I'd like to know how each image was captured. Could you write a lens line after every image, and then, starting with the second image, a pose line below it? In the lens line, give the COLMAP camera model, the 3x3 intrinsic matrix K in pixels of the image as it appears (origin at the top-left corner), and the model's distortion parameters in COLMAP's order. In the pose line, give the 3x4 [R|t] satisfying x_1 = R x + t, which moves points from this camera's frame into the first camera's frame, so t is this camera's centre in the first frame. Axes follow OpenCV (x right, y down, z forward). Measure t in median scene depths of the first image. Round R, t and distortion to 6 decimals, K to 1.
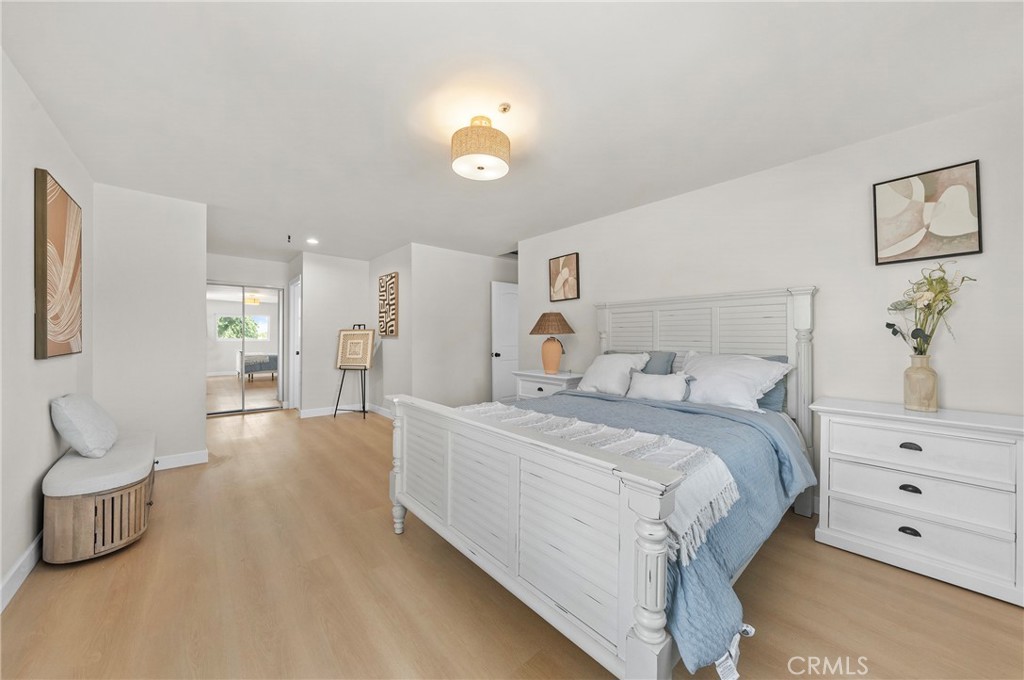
lens RADIAL K [[354.3, 0, 509.1], [0, 354.3, 336.1], [0, 0, 1]] dist [-0.001395, -0.000123]
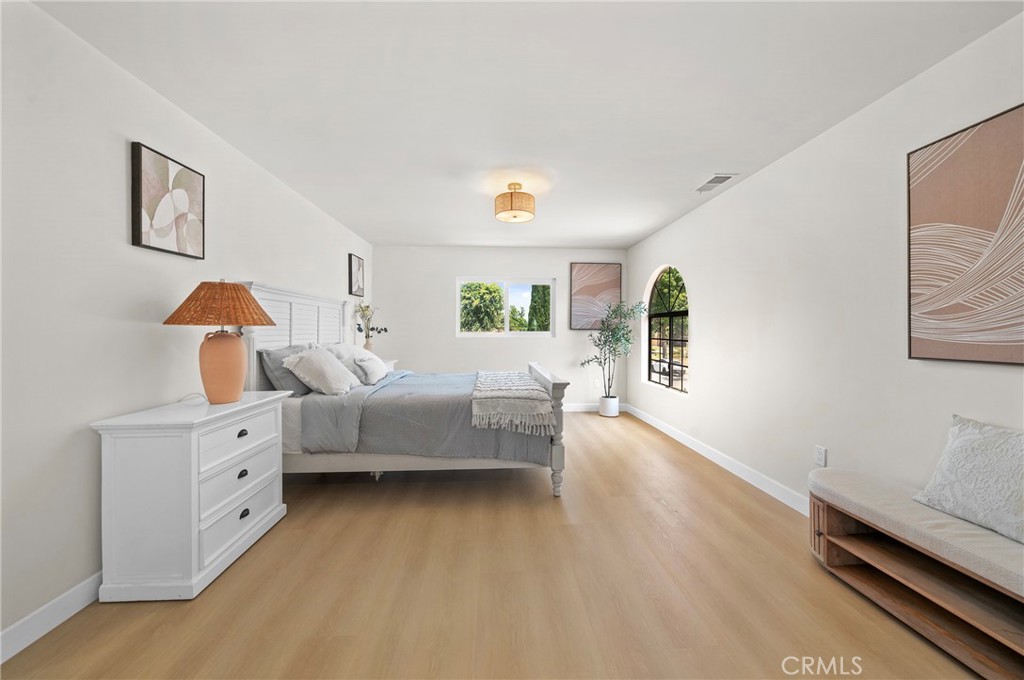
lens RADIAL K [[362.8, 0, 507.9], [0, 362.8, 328.9], [0, 0, 1]] dist [0.001111, 0.000022]
pose [[-0.779535, -0.000431, 0.626358, -0.500223], [-0.004763, 0.999975, -0.005241, 0.000314], [-0.626340, -0.007069, -0.779518, 1.096041]]
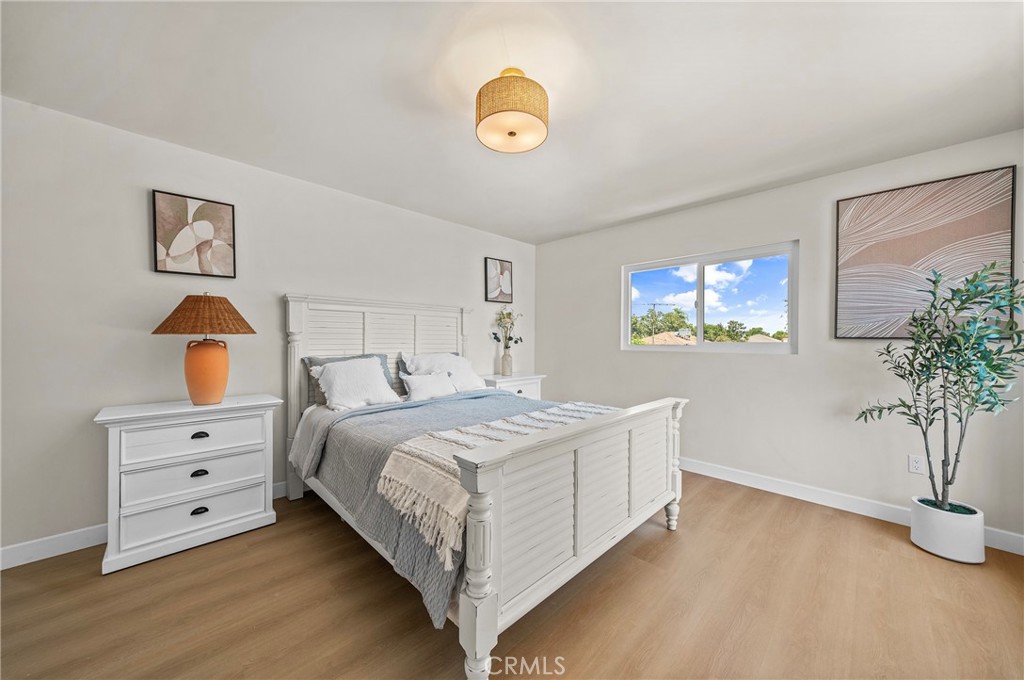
lens RADIAL K [[356.7, 0, 512.0], [0, 356.7, 340.0], [0, 0, 1]] dist [-0.001807, -0.000112]
pose [[-0.049270, -0.000656, 0.998785, -0.447996], [-0.006703, 0.999977, 0.000326, 0.000465], [-0.998763, -0.006679, -0.049273, 0.515572]]
